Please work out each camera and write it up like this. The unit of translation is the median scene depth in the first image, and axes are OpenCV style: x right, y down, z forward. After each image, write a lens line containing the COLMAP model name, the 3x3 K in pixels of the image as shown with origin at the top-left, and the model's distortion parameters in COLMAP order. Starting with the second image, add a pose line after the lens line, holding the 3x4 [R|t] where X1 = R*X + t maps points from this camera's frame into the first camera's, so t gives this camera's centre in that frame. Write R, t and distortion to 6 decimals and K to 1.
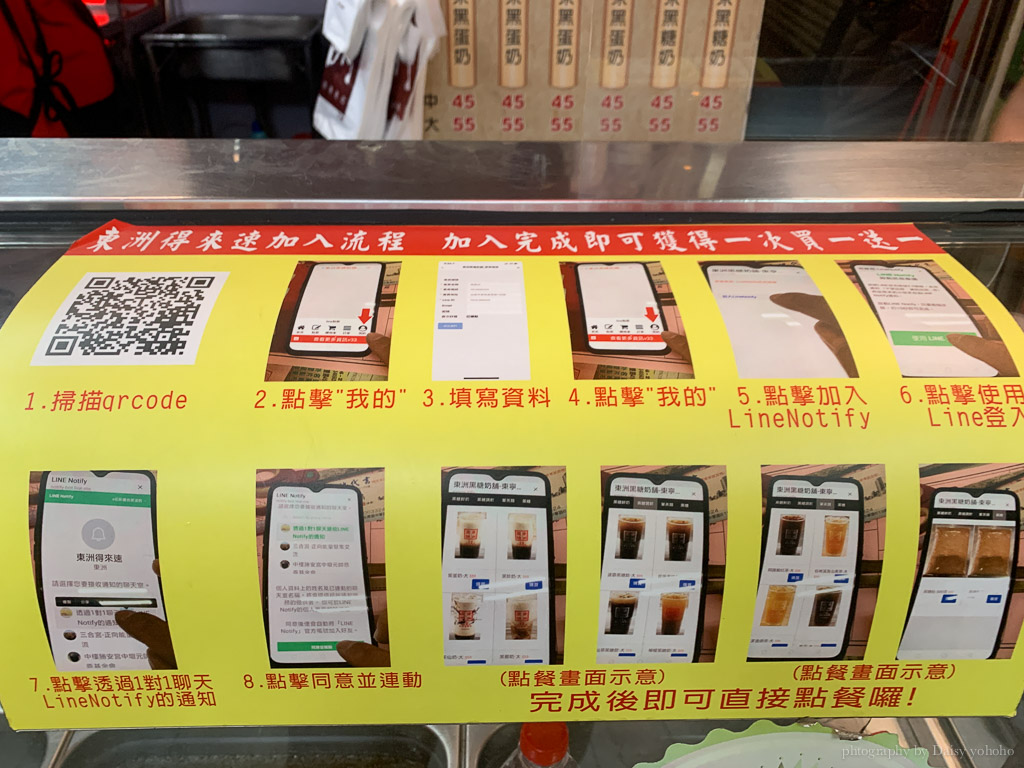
lens RADIAL K [[786.6, 0, 506.3], [0, 786.6, 389.9], [0, 0, 1]] dist [0.001855, -0.036896]
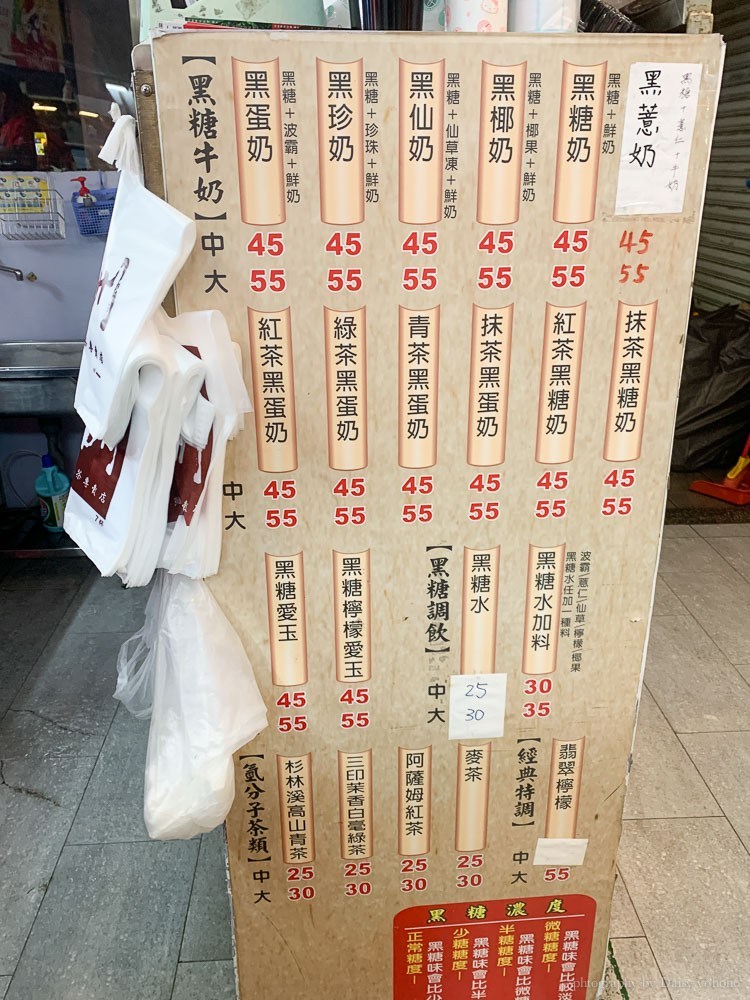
lens RADIAL K [[768.1, 0, 378.5], [0, 768.1, 496.4], [0, 0, 1]] dist [0.001855, -0.036896]
pose [[0.996843, -0.035380, 0.071077, -0.015237], [0.049512, 0.976842, -0.208155, -0.219838], [-0.062066, 0.211017, 0.975510, 0.330934]]
